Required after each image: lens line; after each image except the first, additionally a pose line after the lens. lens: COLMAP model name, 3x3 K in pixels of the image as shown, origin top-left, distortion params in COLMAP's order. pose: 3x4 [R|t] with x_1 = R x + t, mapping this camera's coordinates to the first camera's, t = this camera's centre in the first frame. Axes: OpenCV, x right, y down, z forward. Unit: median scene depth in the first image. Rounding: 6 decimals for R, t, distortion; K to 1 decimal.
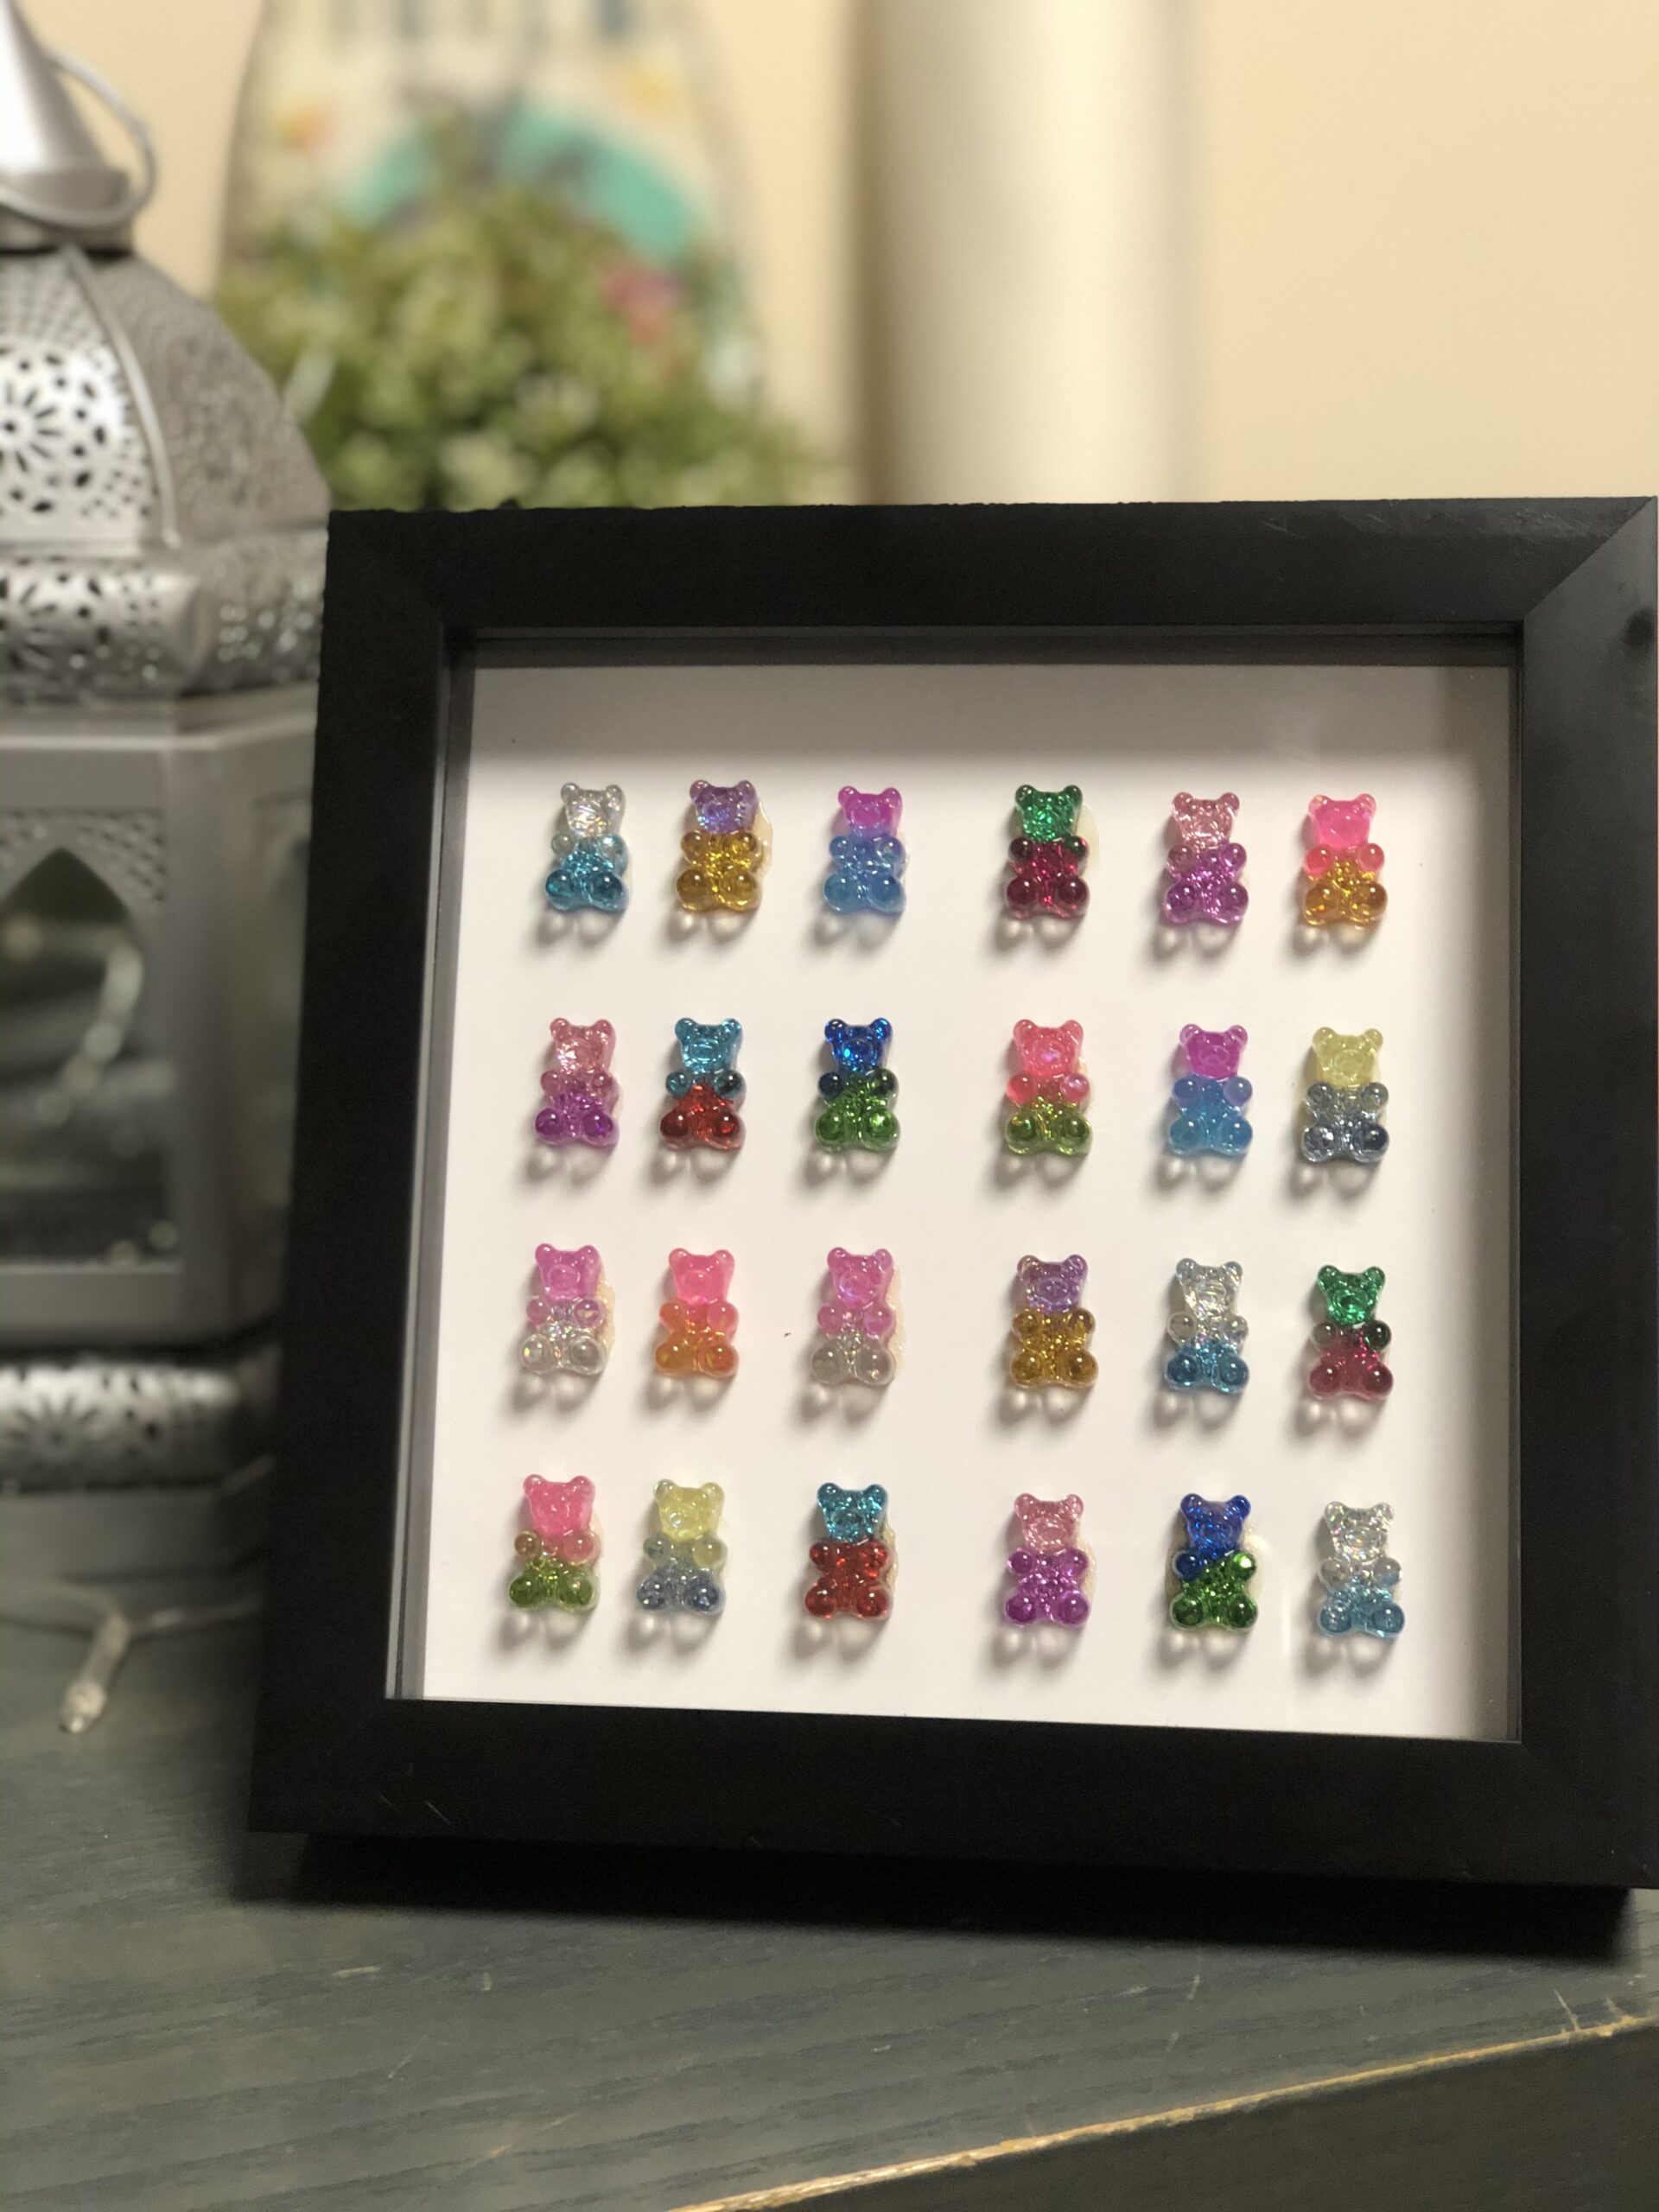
lens RADIAL K [[2764.0, 0, 830.7], [0, 2764.0, 1031.5], [0, 0, 1]] dist [-0.129228, 0.518968]
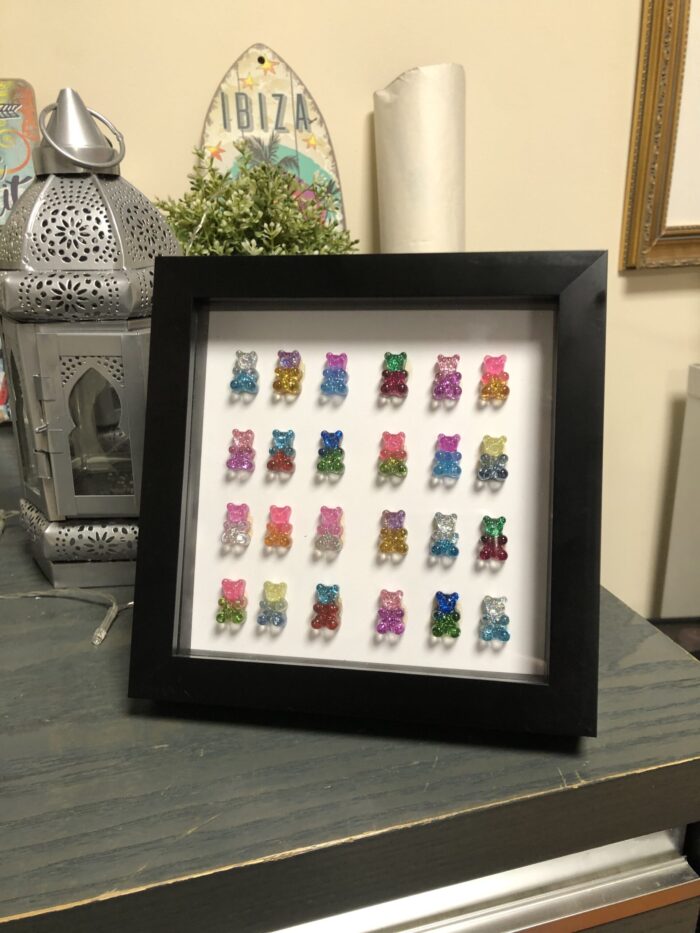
lens RADIAL K [[752.9, 0, 328.1], [0, 752.9, 467.2], [0, 0, 1]] dist [0.009750, 0.008631]
pose [[0.999056, 0.005280, -0.043108, 0.042529], [-0.001780, 0.996726, 0.080837, -0.031540], [0.043394, -0.080684, 0.995795, 0.177418]]
